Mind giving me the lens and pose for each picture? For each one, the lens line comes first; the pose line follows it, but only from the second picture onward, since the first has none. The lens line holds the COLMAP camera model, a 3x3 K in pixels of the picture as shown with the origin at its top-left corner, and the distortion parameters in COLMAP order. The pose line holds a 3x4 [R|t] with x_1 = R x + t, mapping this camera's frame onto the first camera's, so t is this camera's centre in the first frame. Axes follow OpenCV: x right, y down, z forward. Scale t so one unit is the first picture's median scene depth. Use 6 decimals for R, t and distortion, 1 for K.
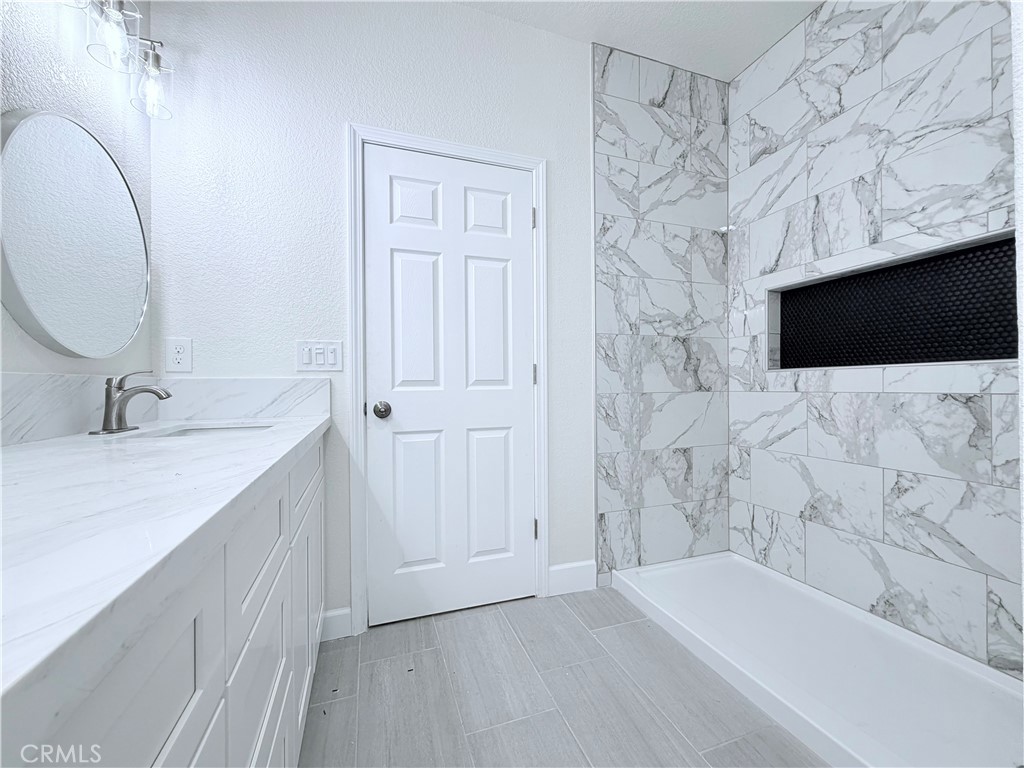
lens RADIAL K [[409.2, 0, 510.1], [0, 409.2, 386.0], [0, 0, 1]] dist [-0.000608, 0.000106]
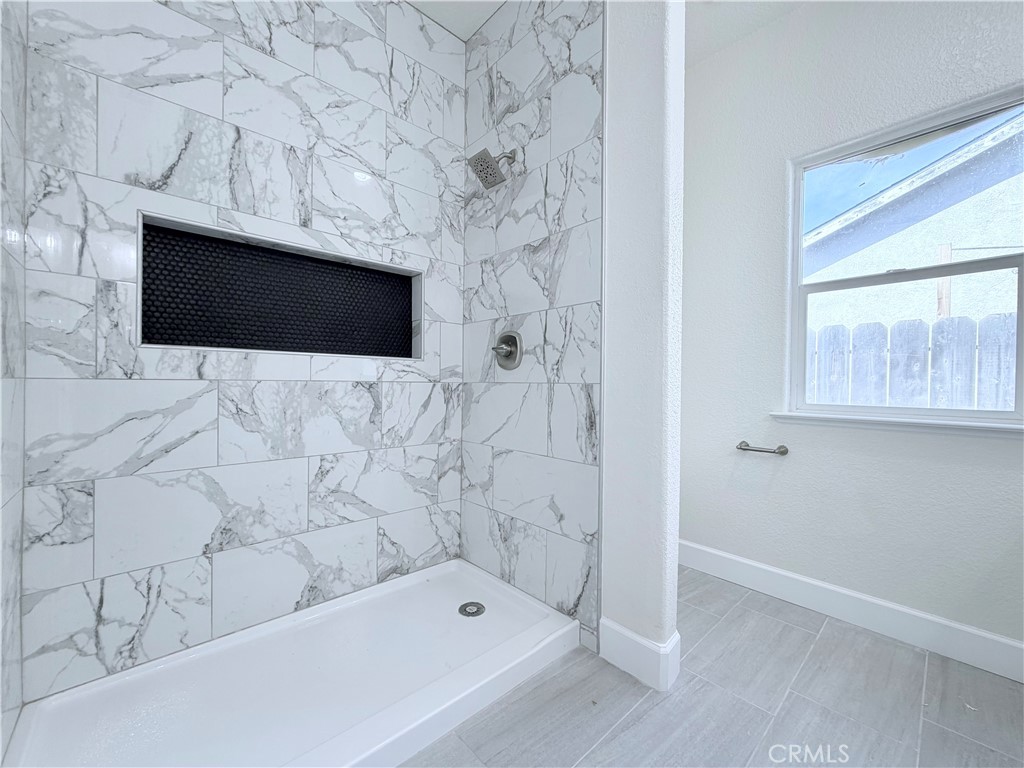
lens RADIAL K [[409.2, 0, 510.1], [0, 409.2, 386.0], [0, 0, 1]] dist [-0.000608, 0.000106]
pose [[-0.393212, -0.003472, 0.919441, -0.178604], [-0.008145, 0.999967, 0.000293, 0.022684], [-0.919412, -0.007374, -0.393228, 0.863677]]
